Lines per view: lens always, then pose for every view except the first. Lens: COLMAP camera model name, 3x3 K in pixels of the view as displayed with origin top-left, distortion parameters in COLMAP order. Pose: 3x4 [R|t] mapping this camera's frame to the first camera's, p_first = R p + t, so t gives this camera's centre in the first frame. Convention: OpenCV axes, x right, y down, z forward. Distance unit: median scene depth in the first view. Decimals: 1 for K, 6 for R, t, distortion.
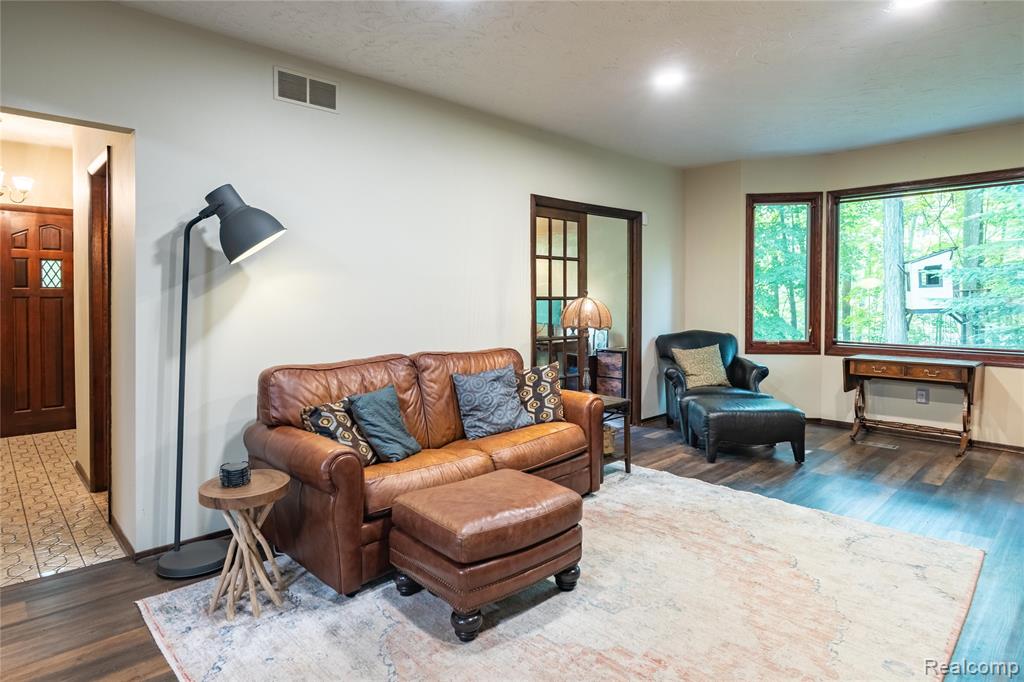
lens RADIAL K [[570.5, 0, 510.2], [0, 570.5, 319.0], [0, 0, 1]] dist [-0.004816, -0.000687]
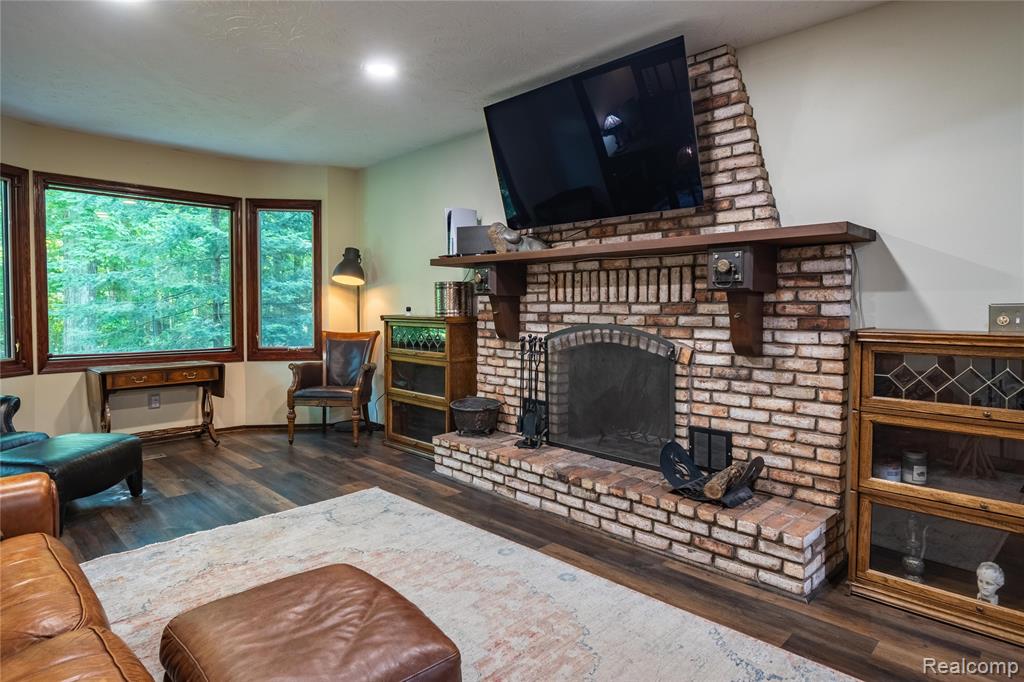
lens RADIAL K [[573.6, 0, 512.4], [0, 573.6, 327.1], [0, 0, 1]] dist [0.022253, -0.000473]
pose [[-0.027512, -0.034667, 0.999020, -0.484247], [0.028833, 0.998955, 0.035459, -0.021971], [-0.999206, 0.029780, -0.026484, 0.585738]]
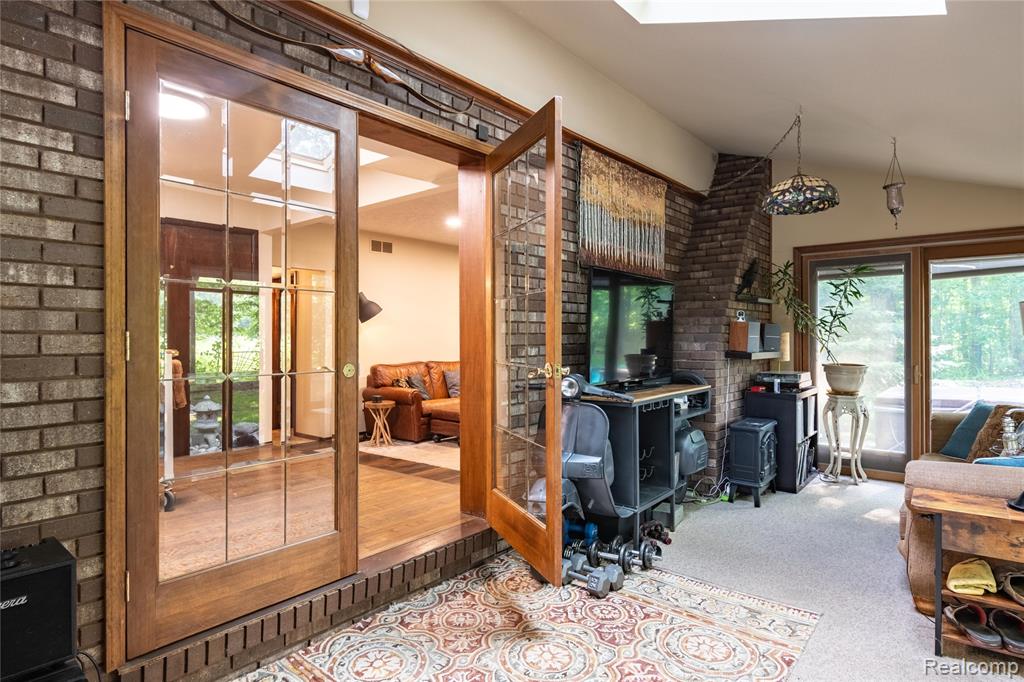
lens RADIAL K [[583.5, 0, 509.5], [0, 583.5, 332.1], [0, 0, 1]] dist [-0.001784, -0.001762]
pose [[0.993441, -0.003036, 0.114307, -0.110542], [0.007530, 0.999214, -0.038909, 0.039802], [-0.114099, 0.039515, 0.992683, -1.366040]]
